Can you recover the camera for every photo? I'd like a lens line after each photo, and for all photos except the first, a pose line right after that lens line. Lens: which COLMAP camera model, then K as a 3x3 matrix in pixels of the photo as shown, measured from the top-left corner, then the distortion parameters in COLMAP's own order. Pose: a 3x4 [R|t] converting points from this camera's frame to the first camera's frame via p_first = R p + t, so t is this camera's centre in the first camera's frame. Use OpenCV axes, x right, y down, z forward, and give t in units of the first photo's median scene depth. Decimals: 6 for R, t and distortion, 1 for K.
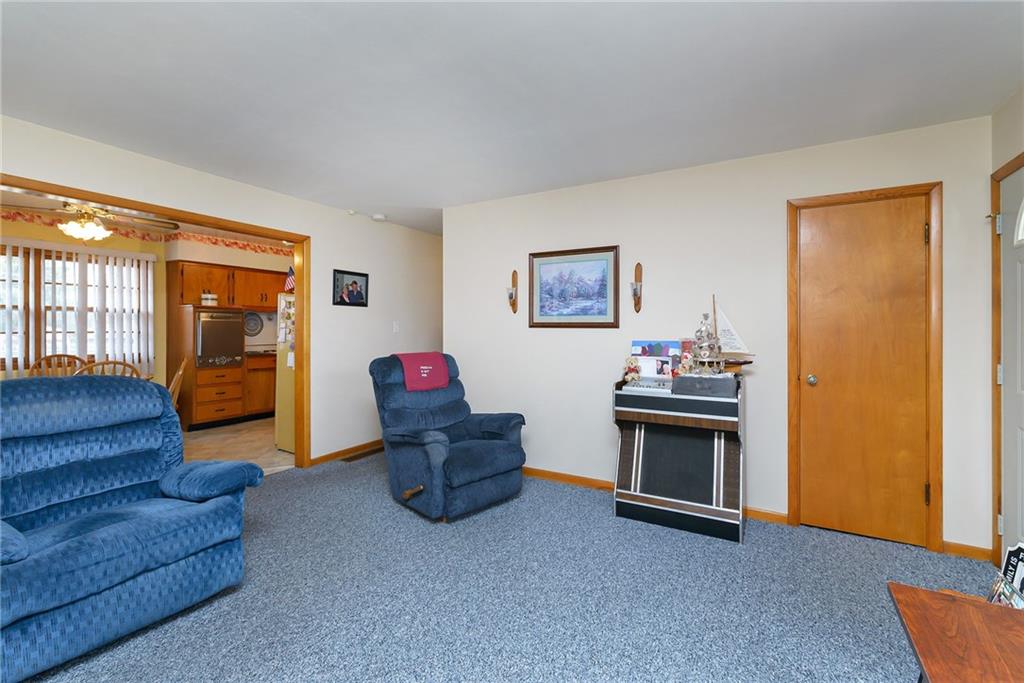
lens RADIAL K [[445.3, 0, 520.7], [0, 445.3, 324.6], [0, 0, 1]] dist [0.000433, -0.000833]
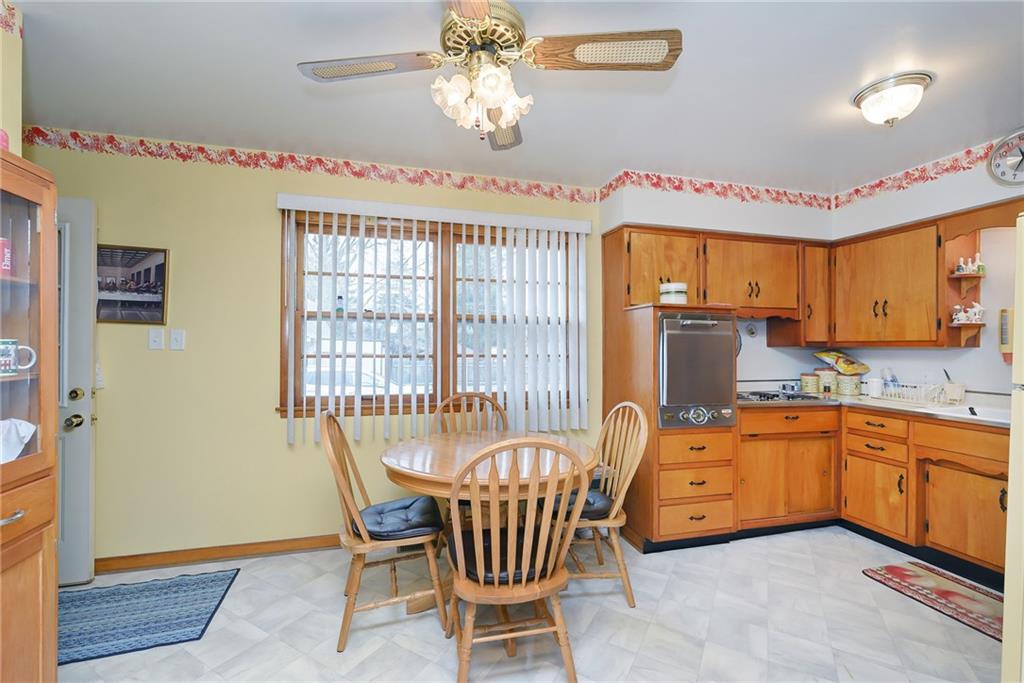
lens RADIAL K [[445.3, 0, 509.9], [0, 445.3, 346.3], [0, 0, 1]] dist [0.000433, -0.000833]
pose [[0.693494, -0.003375, -0.720454, -0.478402], [0.003649, 0.999993, -0.001172, 0.004437], [0.720453, -0.001816, 0.693501, 0.527540]]
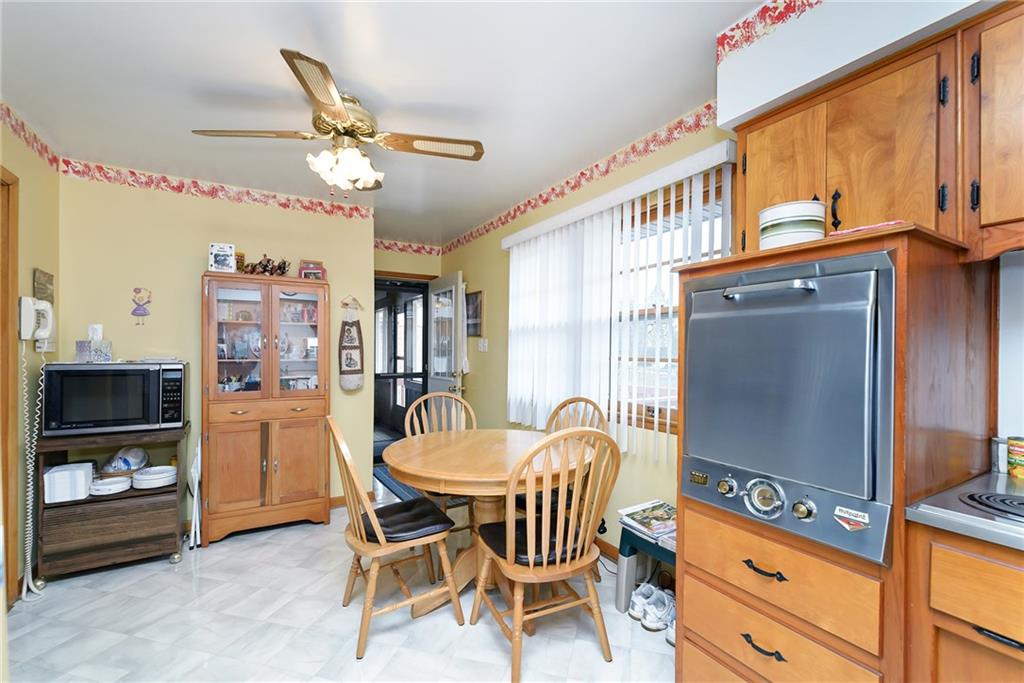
lens RADIAL K [[438.6, 0, 538.2], [0, 438.6, 353.0], [0, 0, 1]] dist [0.000466, 0.000205]
pose [[-0.475395, -0.000046, -0.879773, -0.445312], [0.003262, 0.999993, -0.001815, 0.010062], [0.879767, -0.003732, -0.475391, 1.037086]]
